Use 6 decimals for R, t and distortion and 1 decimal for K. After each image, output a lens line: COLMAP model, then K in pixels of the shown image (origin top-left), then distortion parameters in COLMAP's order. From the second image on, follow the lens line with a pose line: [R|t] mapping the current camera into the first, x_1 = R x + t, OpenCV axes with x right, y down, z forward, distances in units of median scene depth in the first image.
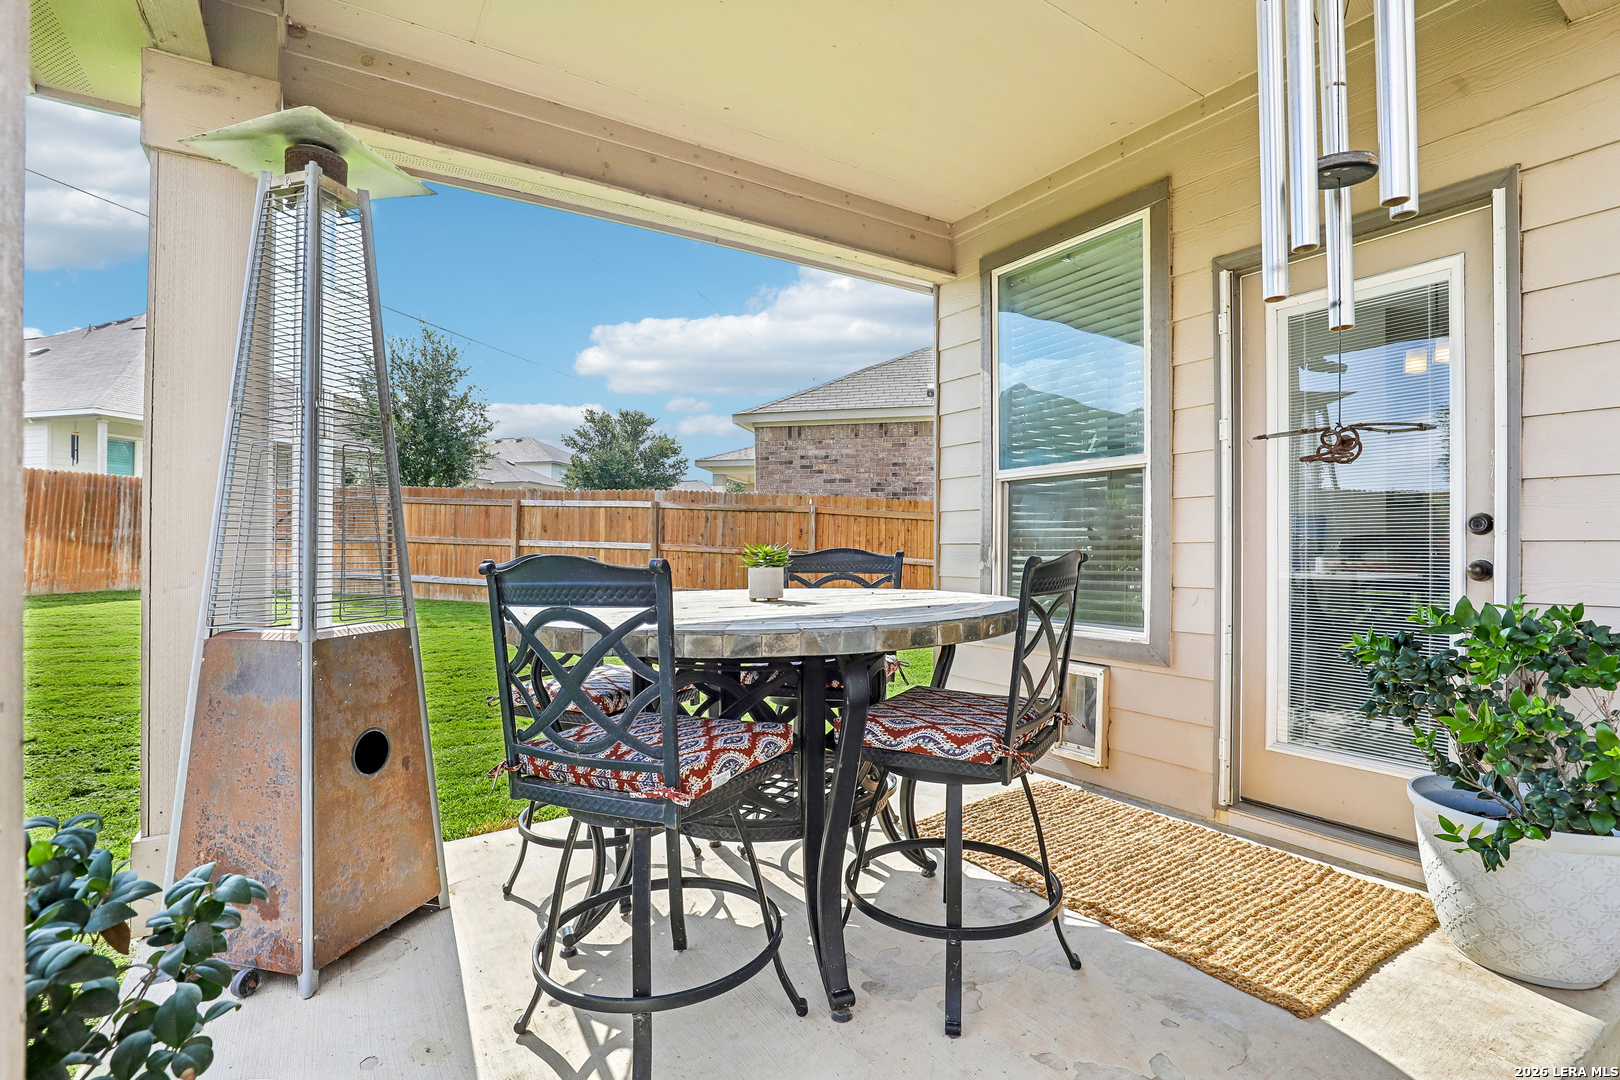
lens RADIAL K [[760.5, 0, 818.1], [0, 760.5, 551.3], [0, 0, 1]] dist [-0.031175, 0.000845]
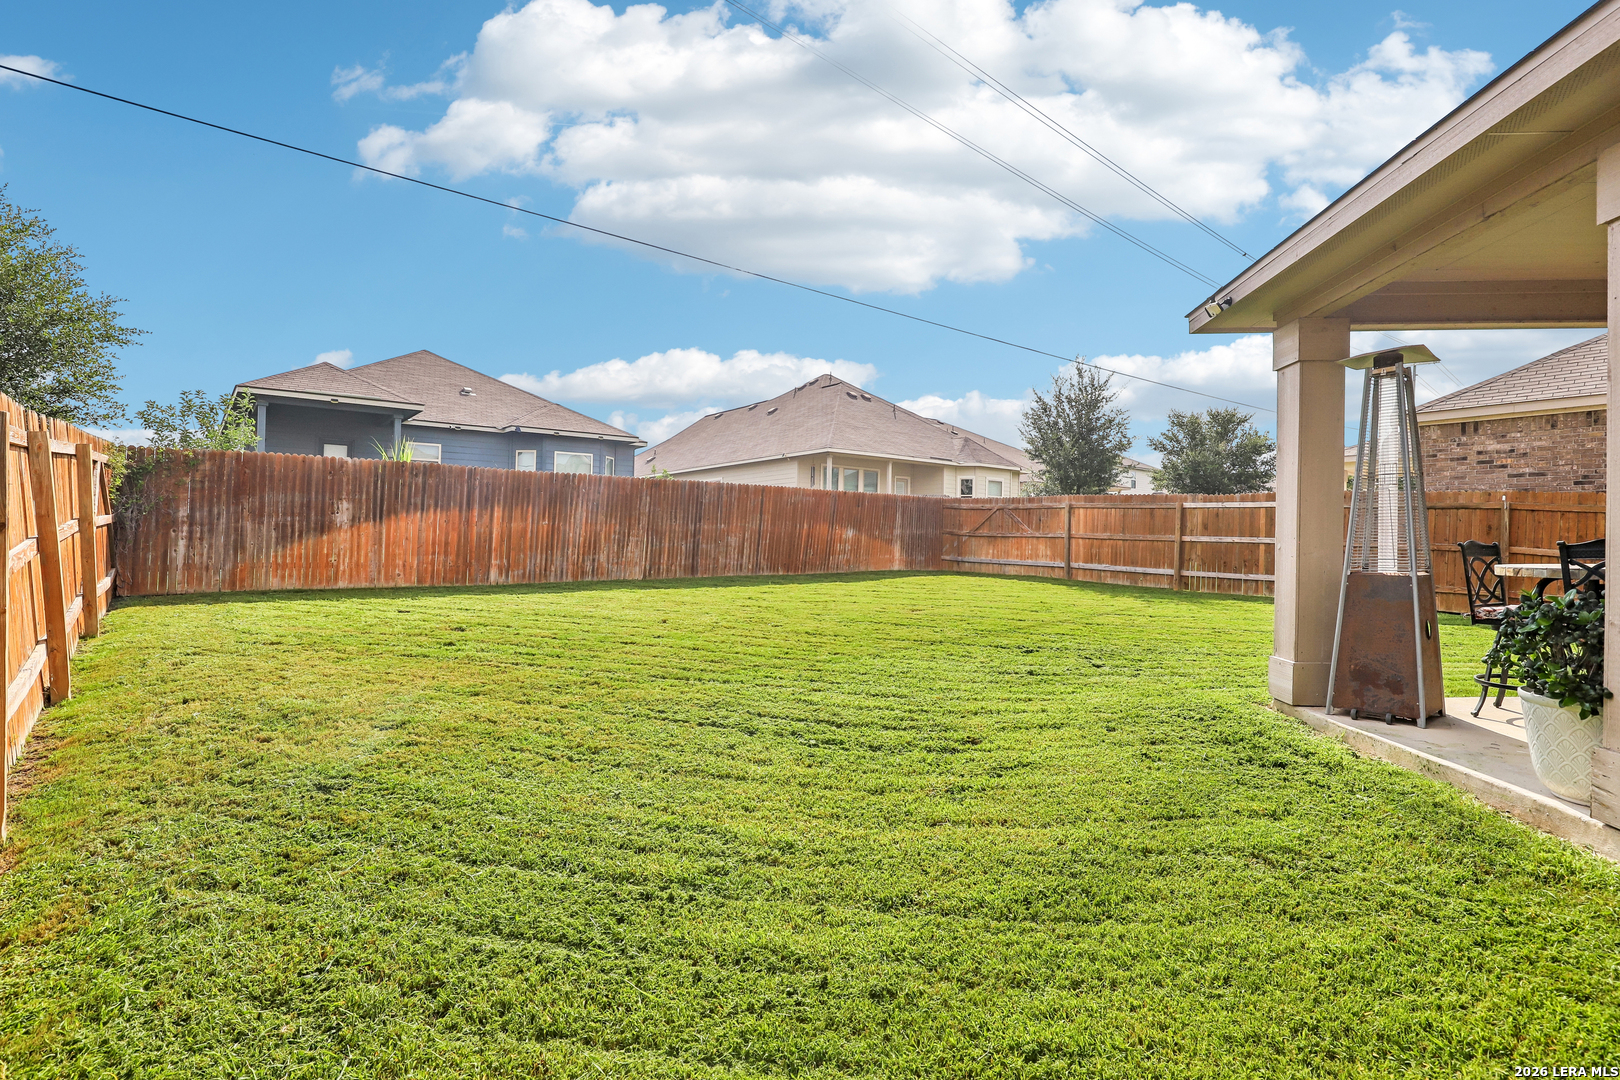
lens RADIAL K [[760.5, 0, 818.1], [0, 760.5, 551.3], [0, 0, 1]] dist [-0.031175, 0.000845]
pose [[0.791714, 0.010571, -0.610800, -0.114754], [-0.009048, 0.999944, 0.005579, 0.007597], [0.610825, 0.001109, 0.791765, -0.300040]]
